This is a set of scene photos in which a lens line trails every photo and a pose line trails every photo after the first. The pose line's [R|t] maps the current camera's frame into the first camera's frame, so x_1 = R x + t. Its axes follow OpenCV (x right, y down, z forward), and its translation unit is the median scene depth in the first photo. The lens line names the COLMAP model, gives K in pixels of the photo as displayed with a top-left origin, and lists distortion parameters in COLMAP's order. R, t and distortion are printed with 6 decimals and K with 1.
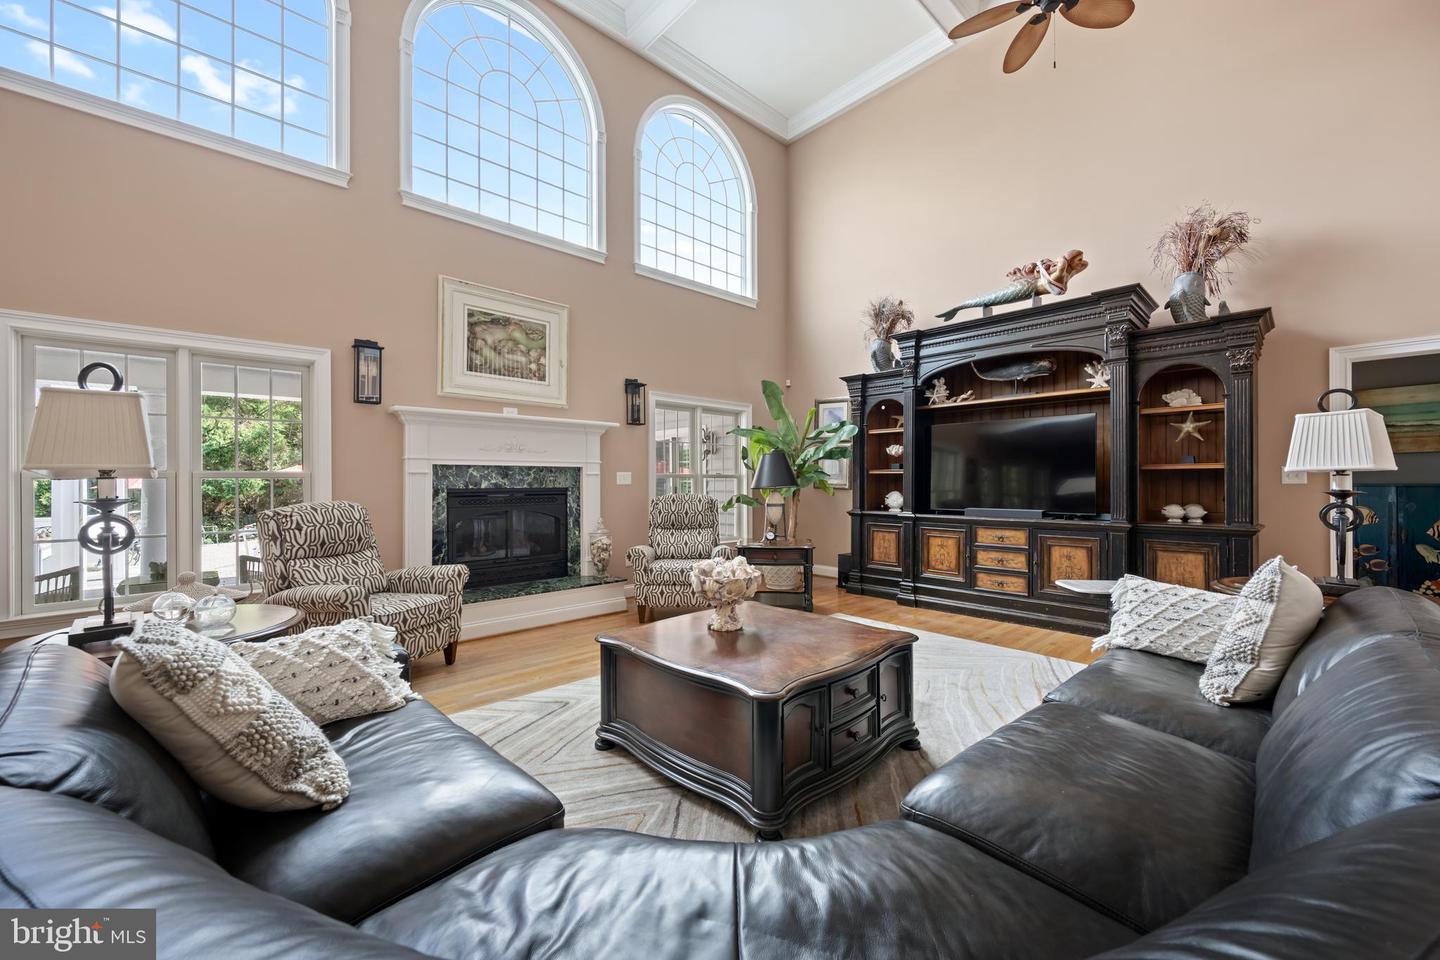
lens RADIAL K [[574.5, 0, 729.4], [0, 574.5, 479.9], [0, 0, 1]] dist [0.000407, 0.000095]
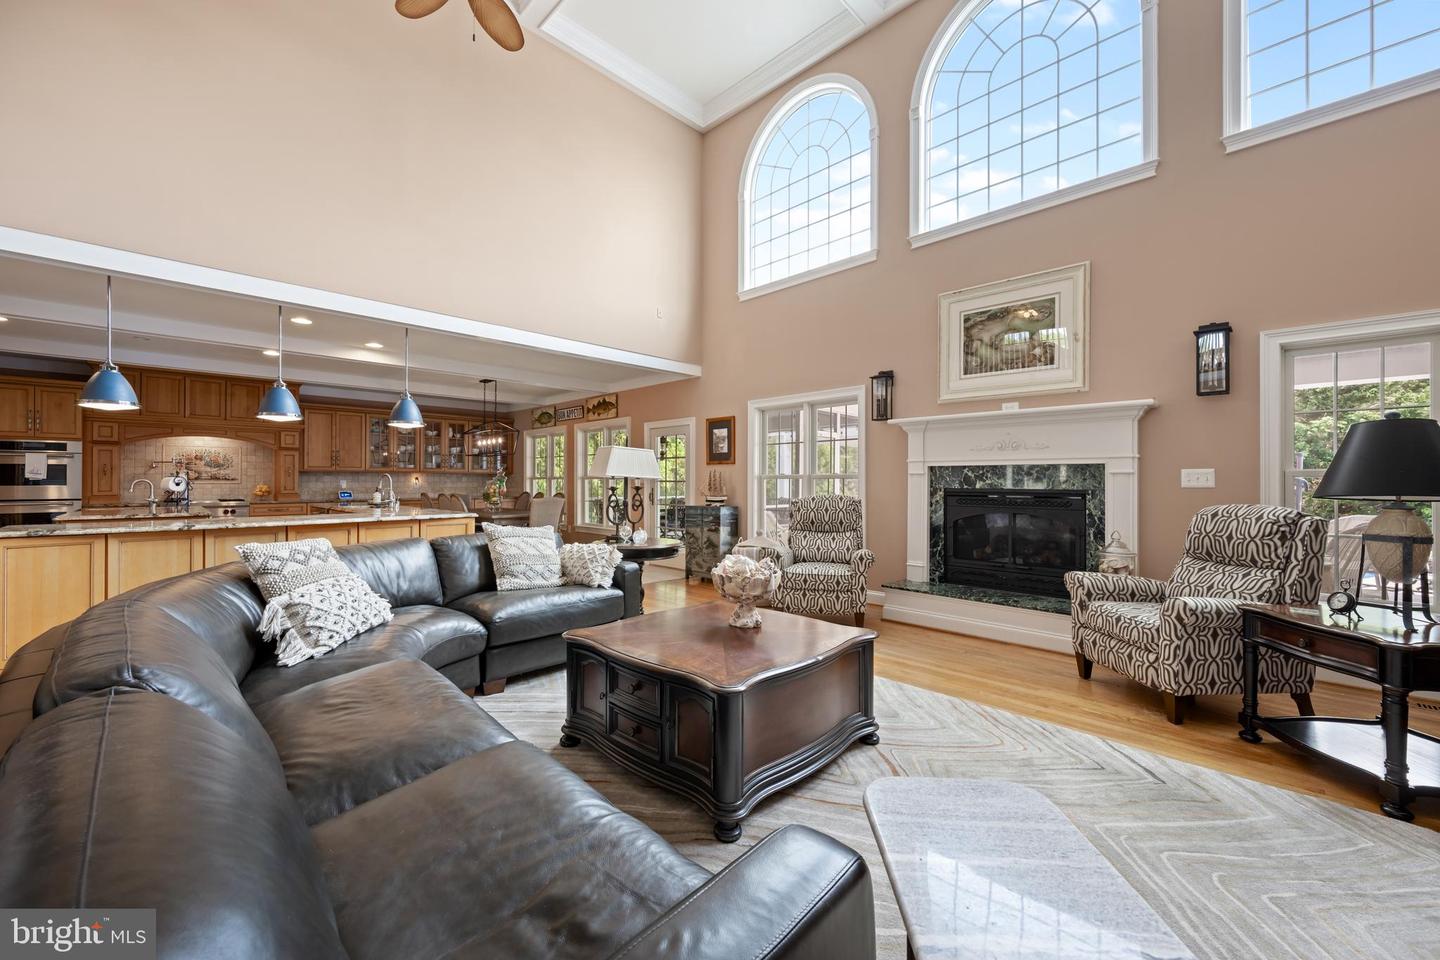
lens RADIAL K [[574.5, 0, 729.4], [0, 574.5, 479.9], [0, 0, 1]] dist [0.000407, 0.000095]
pose [[0.036126, 0.001395, -0.999346, 0.552449], [0.000500, 0.999999, 0.001414, -0.002155], [0.999347, -0.000551, 0.036126, 0.526915]]
